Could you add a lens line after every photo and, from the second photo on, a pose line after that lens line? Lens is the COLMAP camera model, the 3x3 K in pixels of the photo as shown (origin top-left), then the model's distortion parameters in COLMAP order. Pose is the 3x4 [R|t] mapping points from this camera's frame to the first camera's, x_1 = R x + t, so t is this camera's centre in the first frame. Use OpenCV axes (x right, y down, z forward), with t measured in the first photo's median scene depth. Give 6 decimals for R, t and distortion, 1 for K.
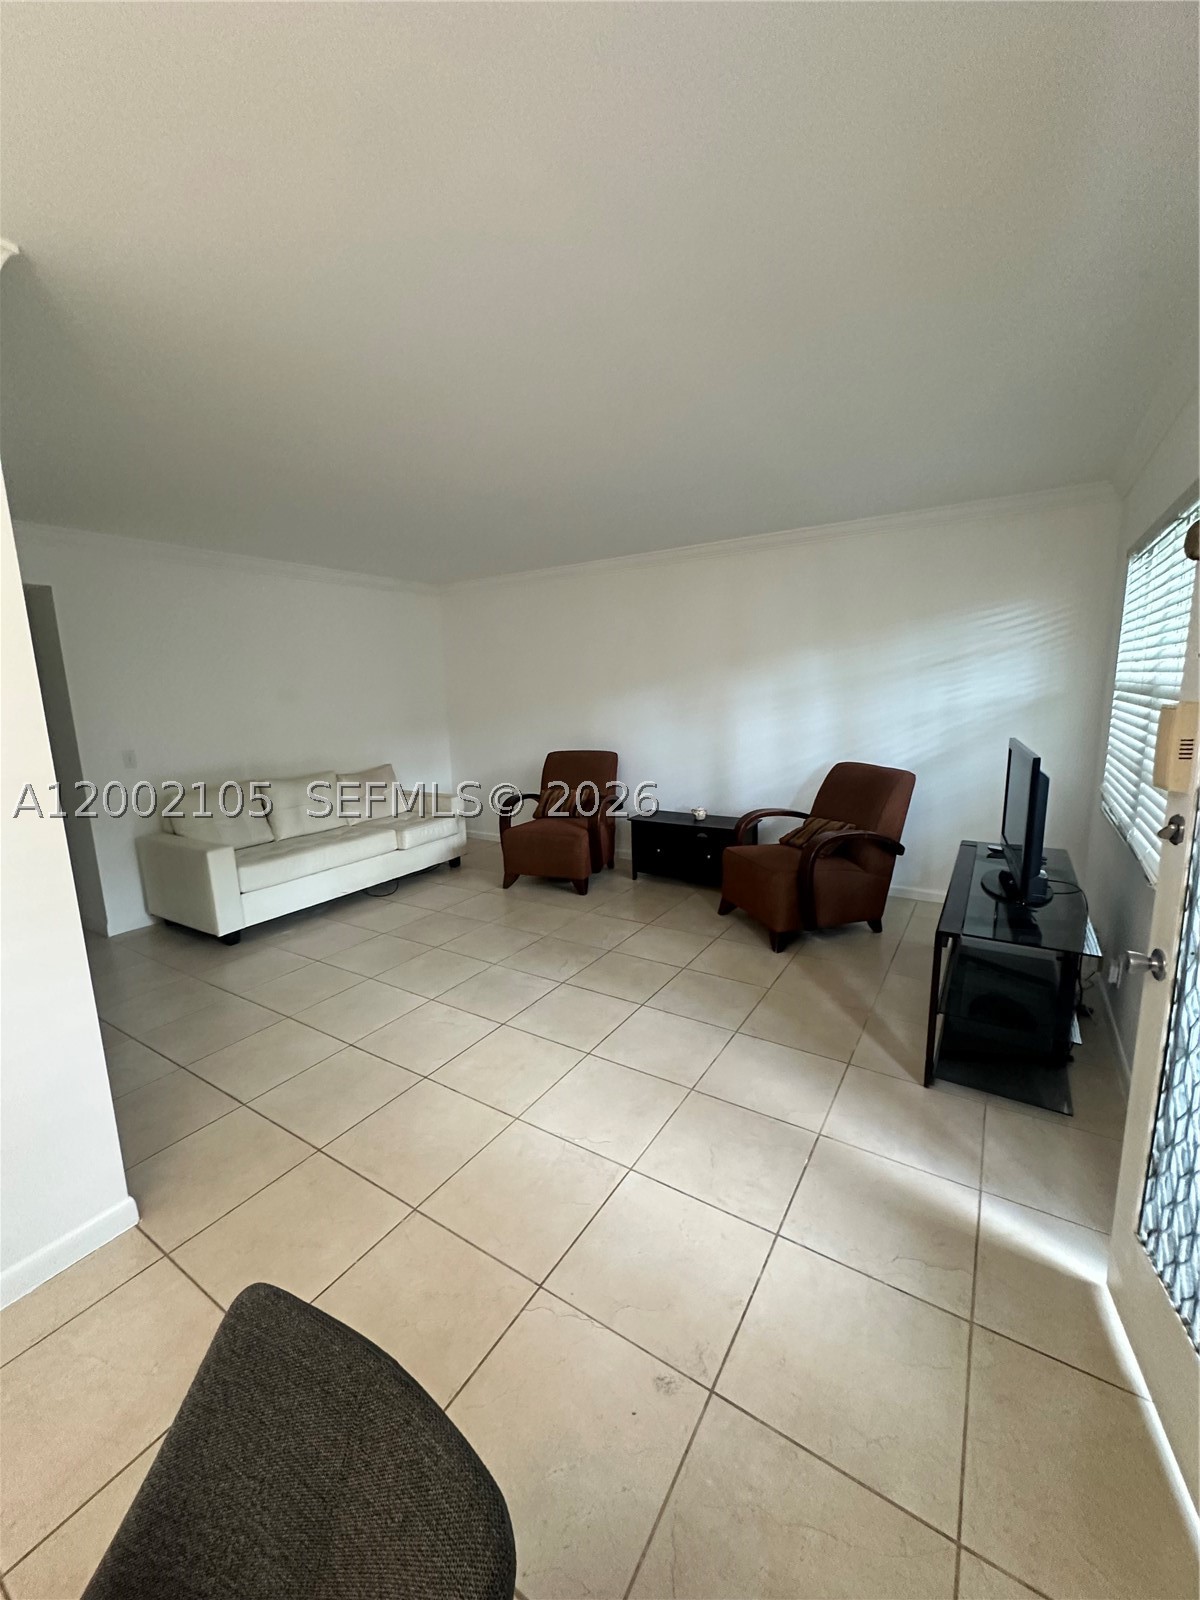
lens RADIAL K [[635.2, 0, 599.3], [0, 635.2, 793.5], [0, 0, 1]] dist [-0.002121, -0.000122]
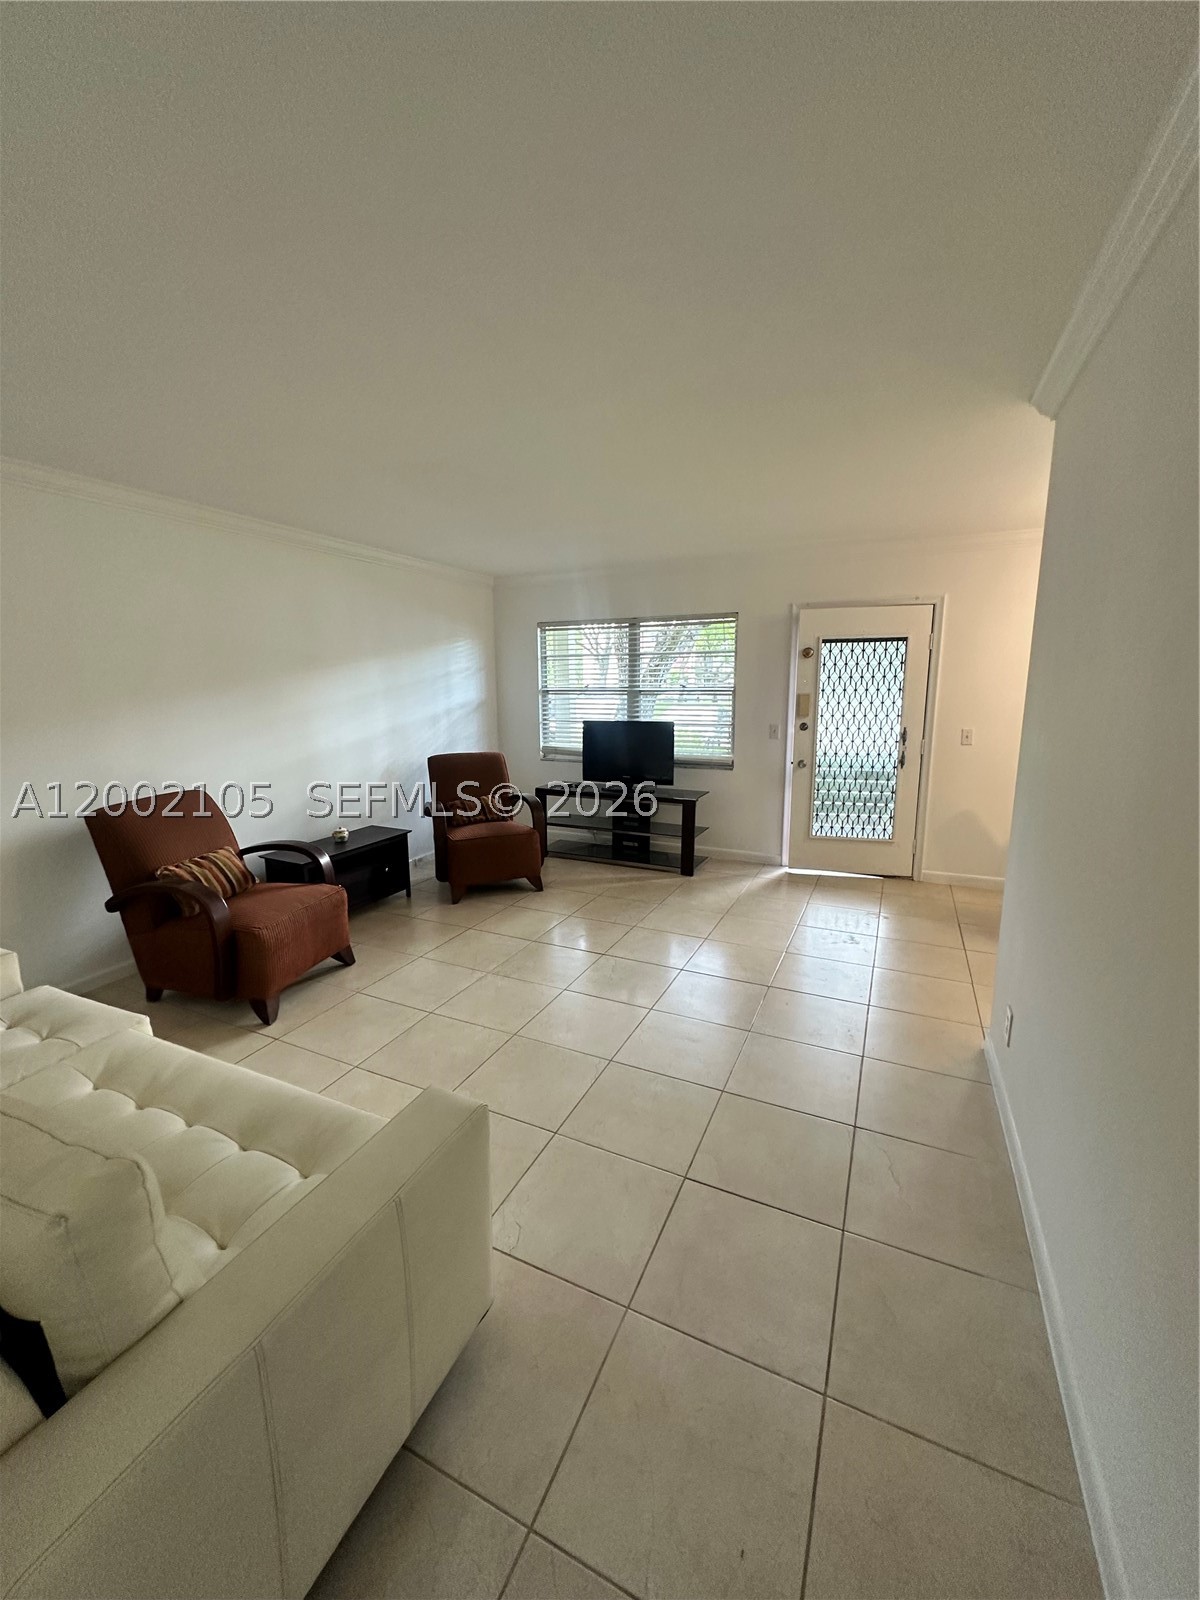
lens RADIAL K [[635.2, 0, 599.3], [0, 635.2, 793.5], [0, 0, 1]] dist [-0.002121, -0.000122]
pose [[-0.109834, -0.146175, 0.983143, -0.863766], [0.179956, 0.969856, 0.164303, -0.122659], [-0.977524, 0.194969, -0.080218, 0.817712]]
